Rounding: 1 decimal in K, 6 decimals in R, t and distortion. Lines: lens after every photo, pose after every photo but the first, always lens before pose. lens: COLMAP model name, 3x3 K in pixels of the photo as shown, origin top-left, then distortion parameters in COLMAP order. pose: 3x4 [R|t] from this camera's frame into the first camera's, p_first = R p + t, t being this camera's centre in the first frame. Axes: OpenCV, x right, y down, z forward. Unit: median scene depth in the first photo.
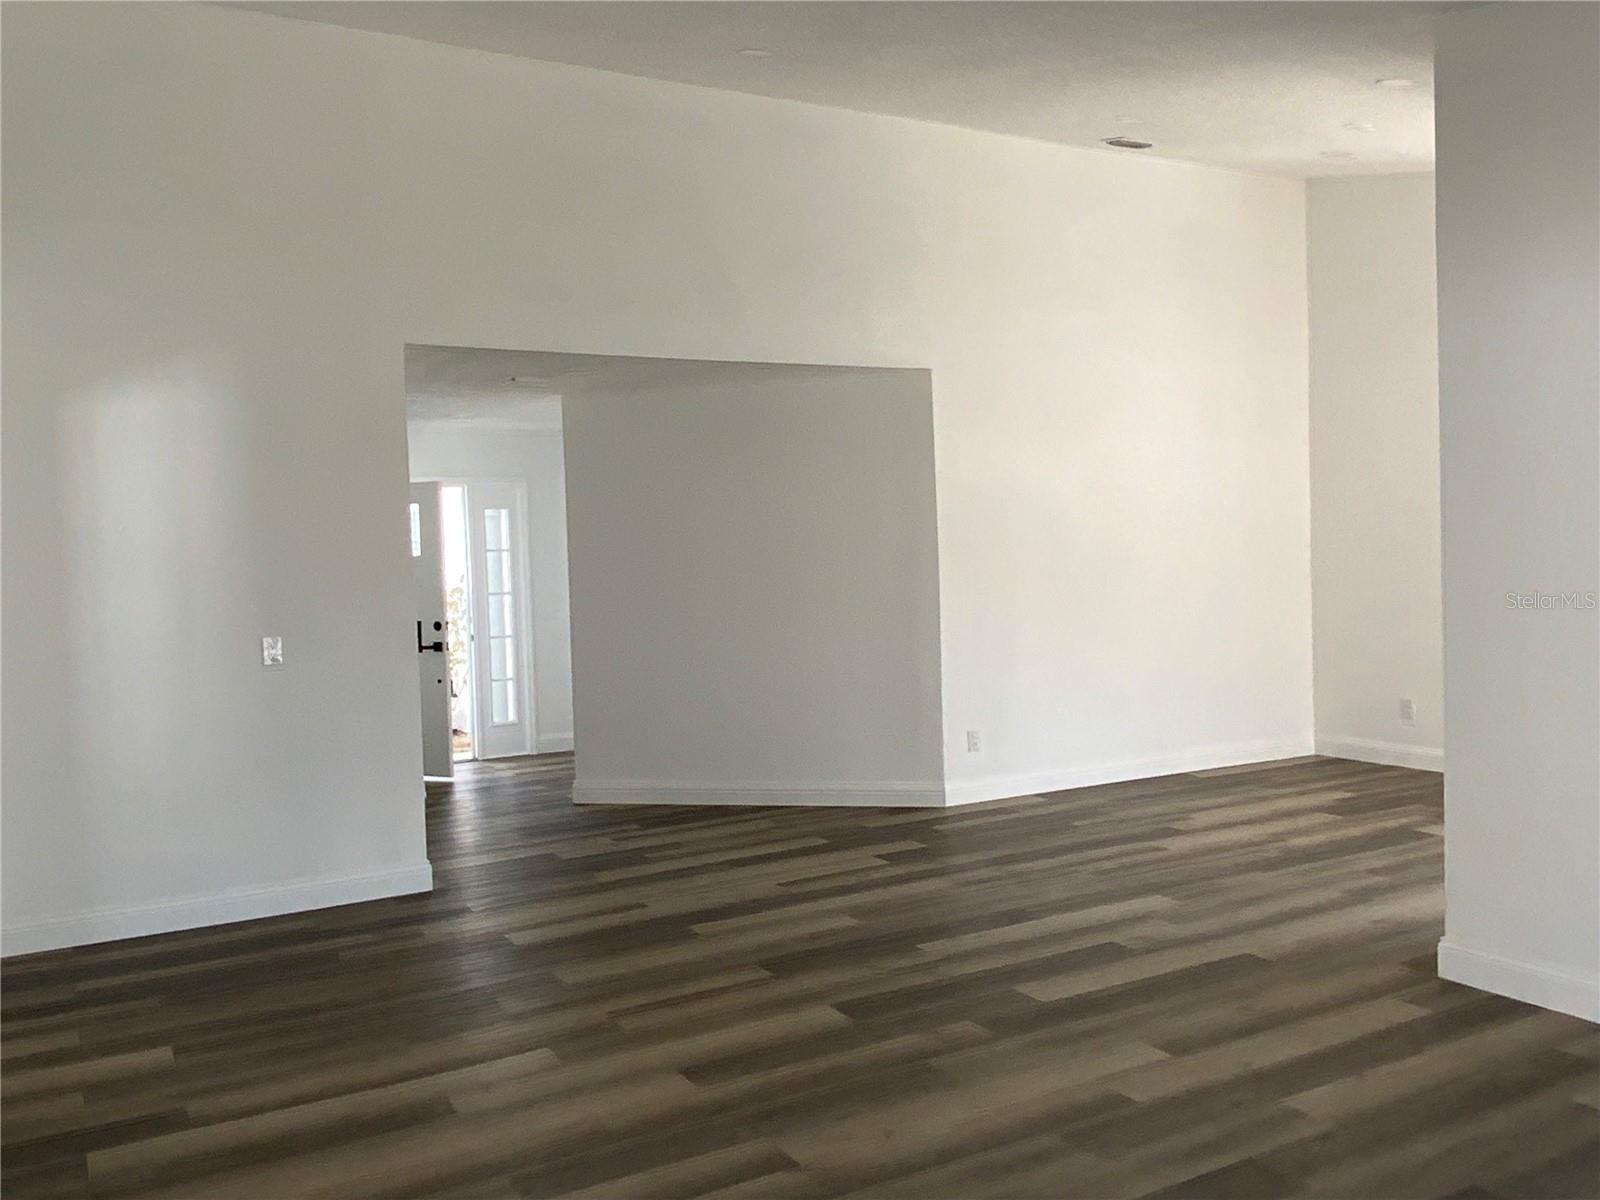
lens RADIAL K [[1303.2, 0, 793.7], [0, 1303.2, 601.2], [0, 0, 1]] dist [0.112967, -0.184785]
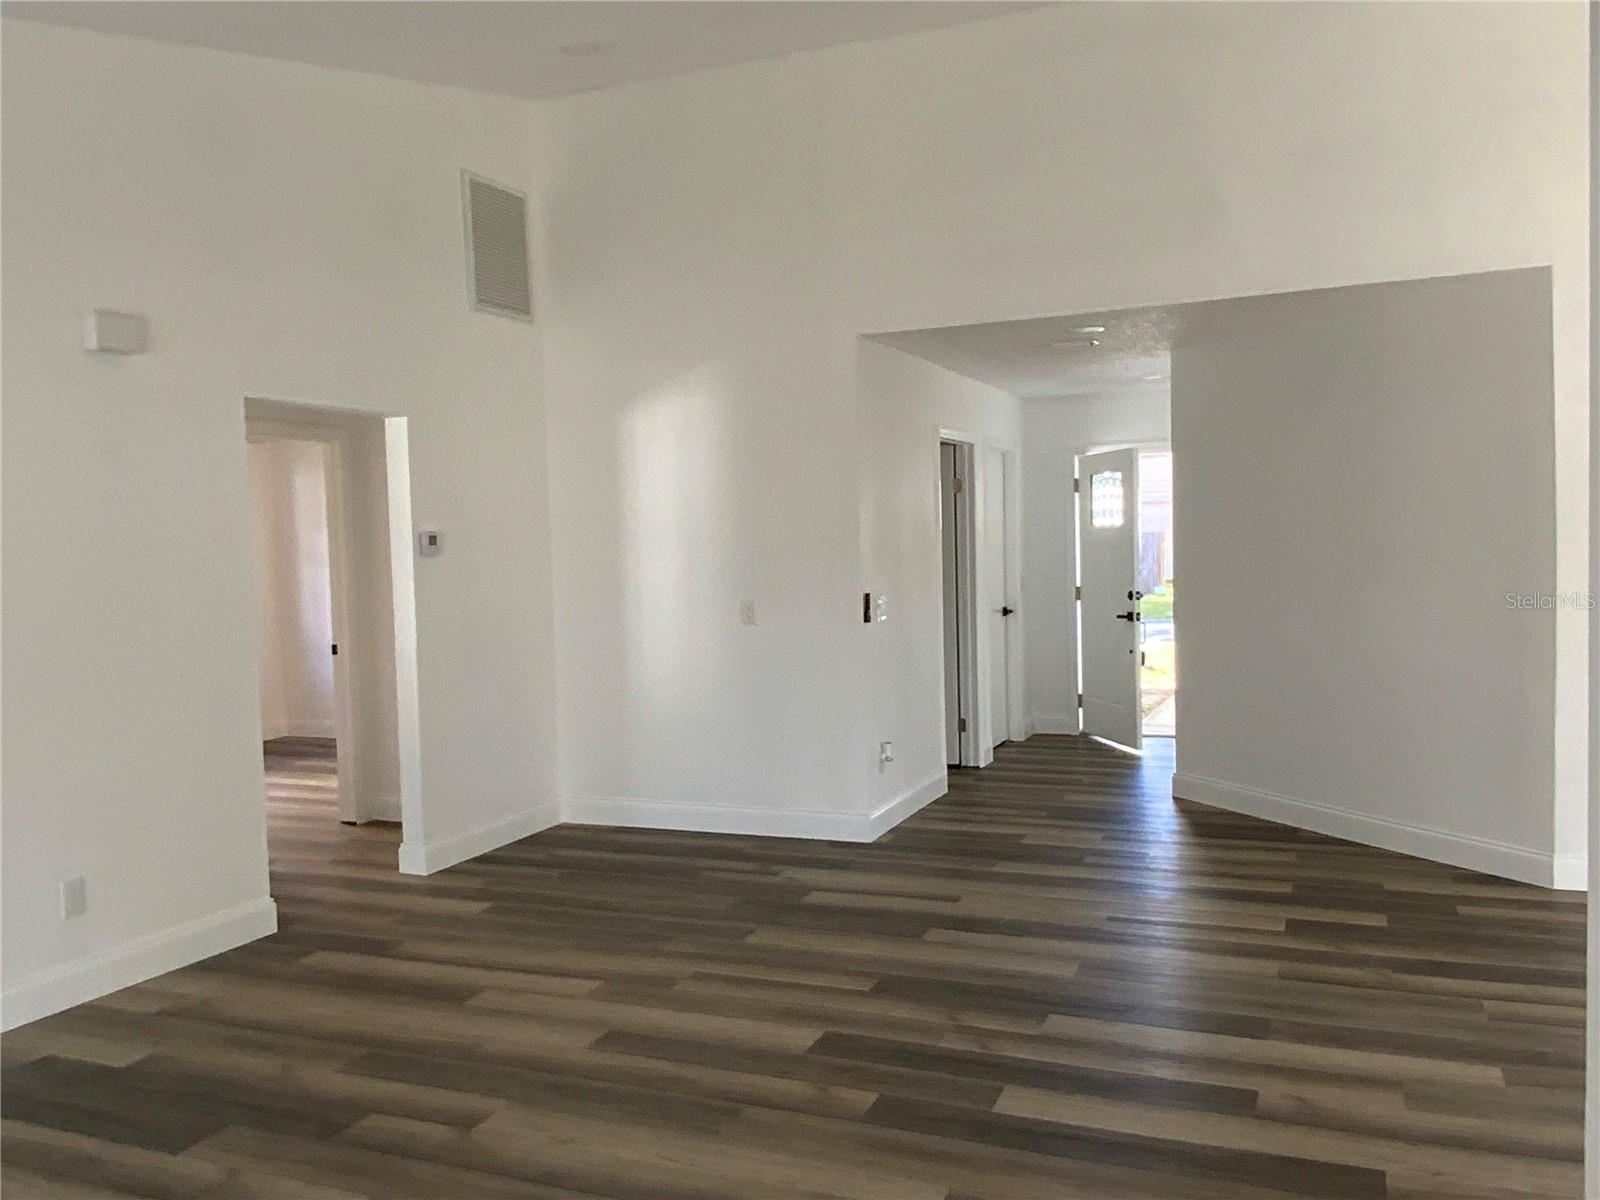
lens RADIAL K [[1303.2, 0, 793.7], [0, 1303.2, 601.2], [0, 0, 1]] dist [0.112967, -0.184785]
pose [[0.614891, 0.053613, -0.786788, 0.676868], [-0.023115, 0.998483, 0.049974, -0.039252], [0.788274, -0.012542, 0.615197, 0.384468]]
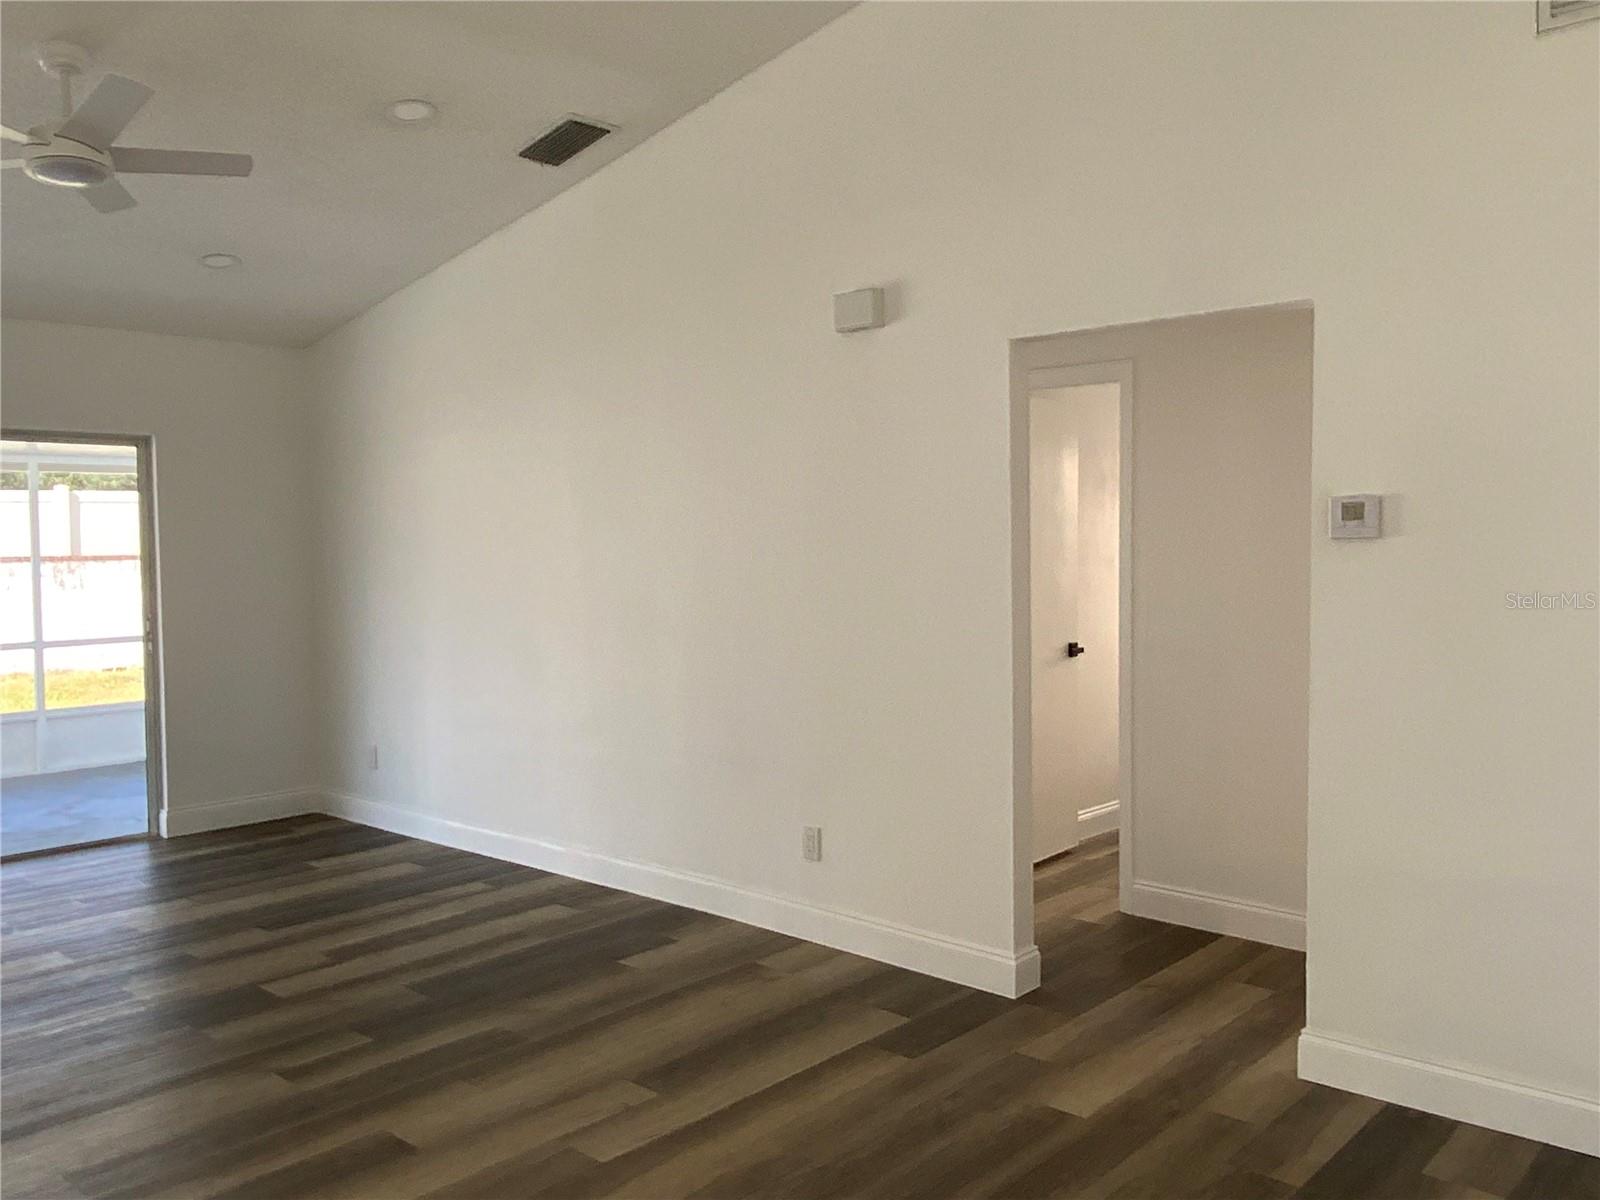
lens RADIAL K [[1320.4, 0, 800.0], [0, 1320.4, 600.0], [0, 0, 1]] dist [0.106476, -0.292694]
pose [[-0.946338, 0.065903, -0.316389, -0.061903], [0.033992, 0.993855, 0.105346, -0.067769], [0.321387, 0.088938, -0.942762, 1.535861]]
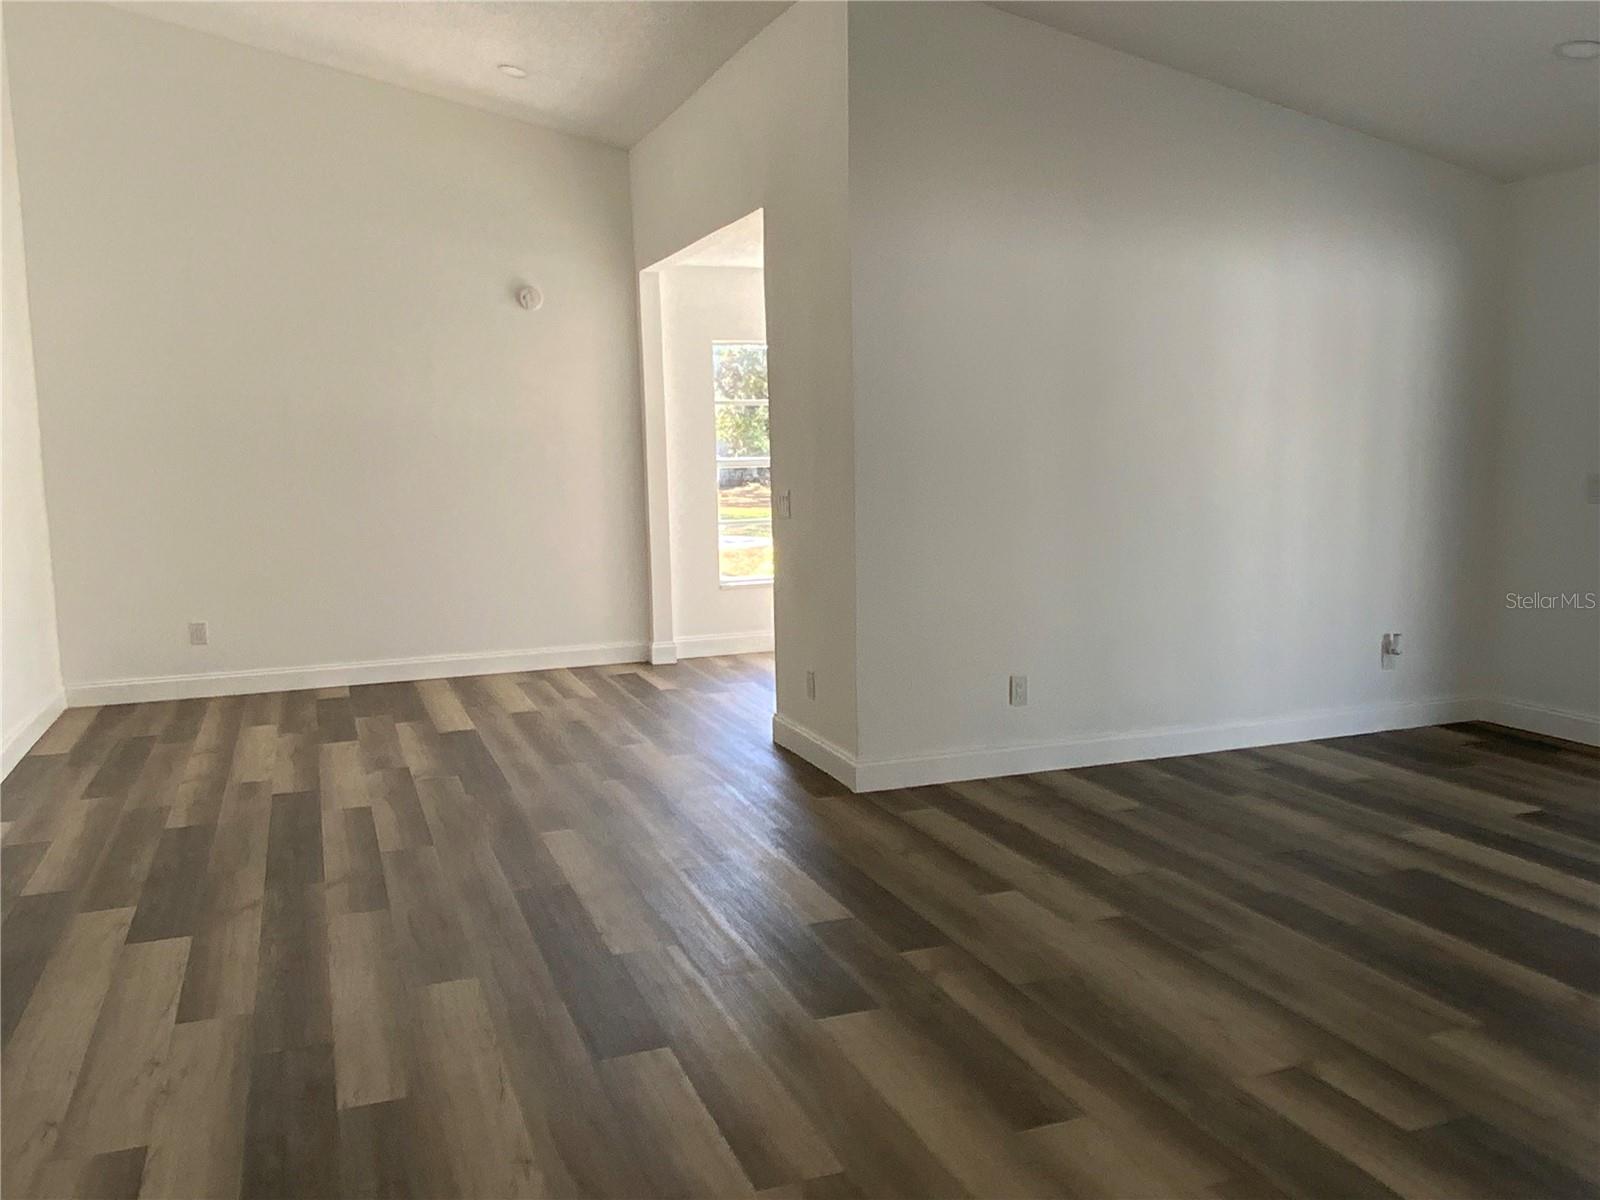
lens RADIAL K [[1303.2, 0, 793.7], [0, 1303.2, 601.2], [0, 0, 1]] dist [0.112967, -0.184785]
pose [[0.154815, -0.092830, 0.983573, -0.646927], [0.048069, 0.995104, 0.086352, 0.003410], [-0.986773, 0.033910, 0.158520, 0.824033]]
